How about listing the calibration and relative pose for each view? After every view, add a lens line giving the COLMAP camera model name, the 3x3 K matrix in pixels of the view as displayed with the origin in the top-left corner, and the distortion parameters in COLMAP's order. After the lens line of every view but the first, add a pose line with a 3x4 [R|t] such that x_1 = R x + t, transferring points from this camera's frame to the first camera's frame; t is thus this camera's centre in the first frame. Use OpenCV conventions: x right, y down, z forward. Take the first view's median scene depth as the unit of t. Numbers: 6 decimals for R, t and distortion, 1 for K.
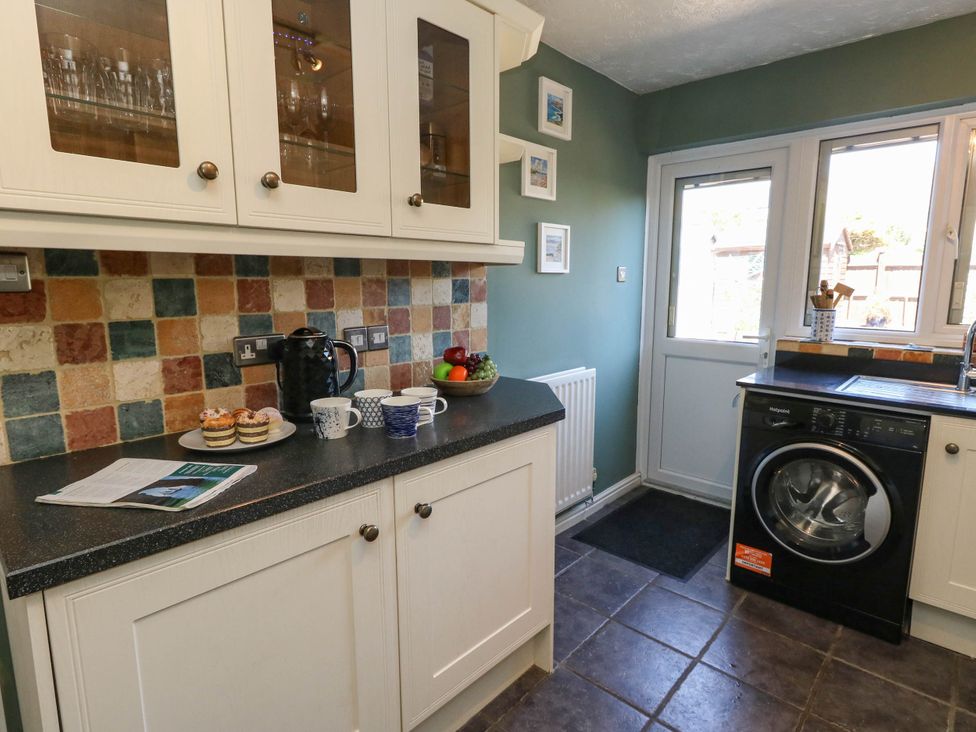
lens RADIAL K [[527.4, 0, 491.5], [0, 527.4, 361.8], [0, 0, 1]] dist [0.001940, -0.003241]
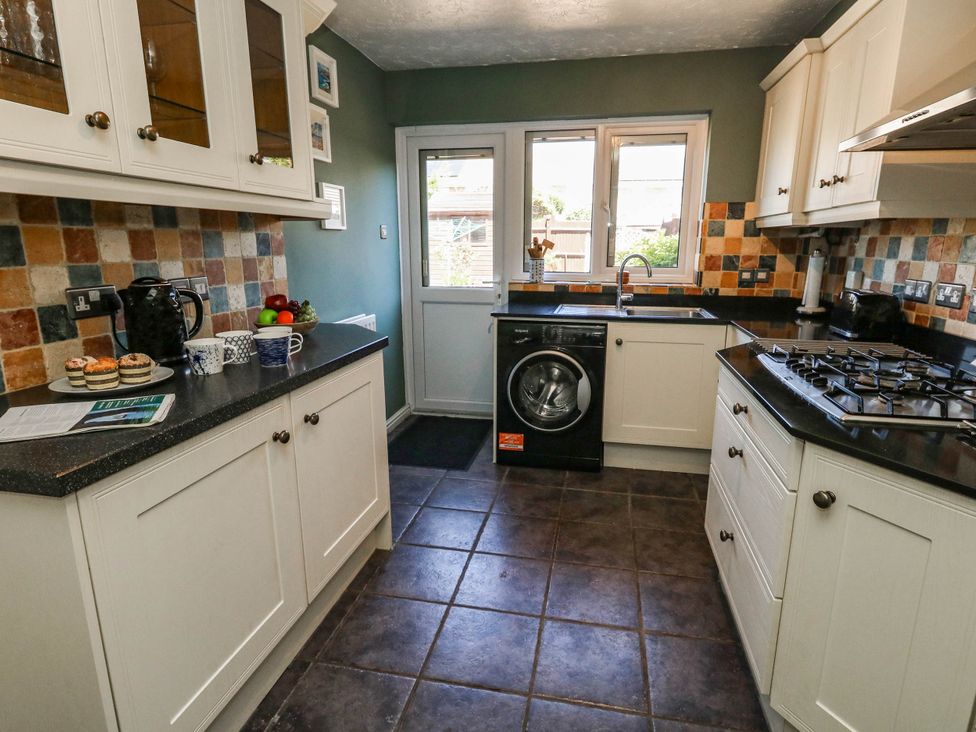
lens RADIAL K [[527.4, 0, 487.2], [0, 527.4, 358.5], [0, 0, 1]] dist [0.001940, -0.003241]
pose [[0.864177, -0.107121, 0.491654, -0.248006], [0.076182, 0.993667, 0.082595, 0.047757], [-0.497388, -0.033922, 0.866865, -0.180136]]
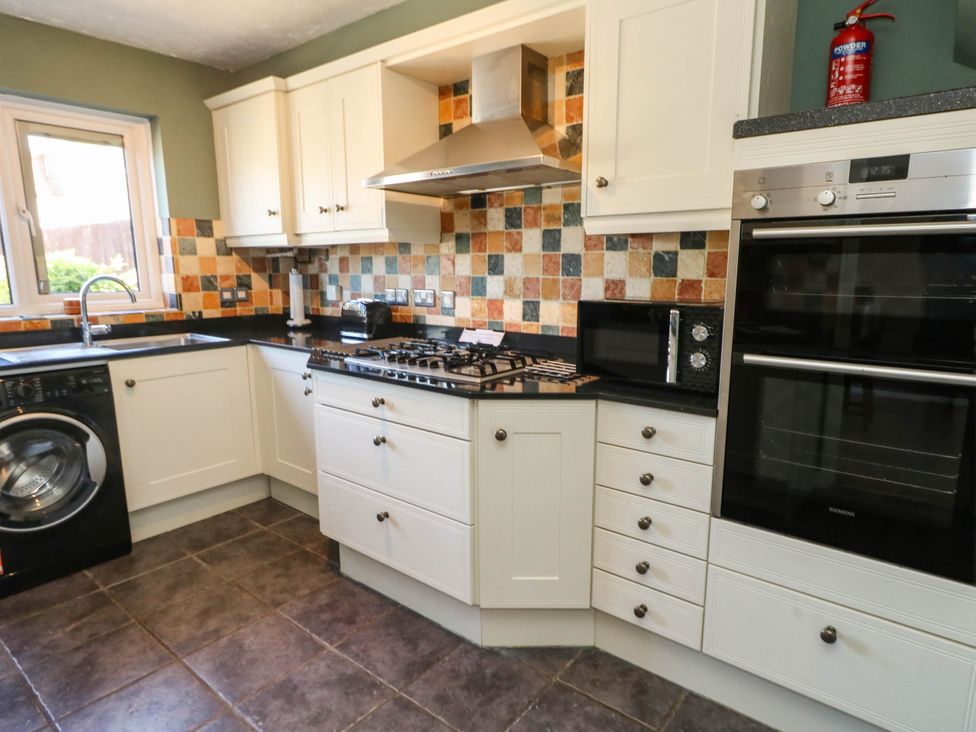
lens RADIAL K [[588.6, 0, 492.4], [0, 588.6, 368.0], [0, 0, 1]] dist [-0.001584, 0.002206]
pose [[-0.056785, -0.174212, 0.983070, -0.547694], [0.156372, 0.970954, 0.181097, 0.005182], [-0.986065, 0.164008, -0.027893, 0.140912]]
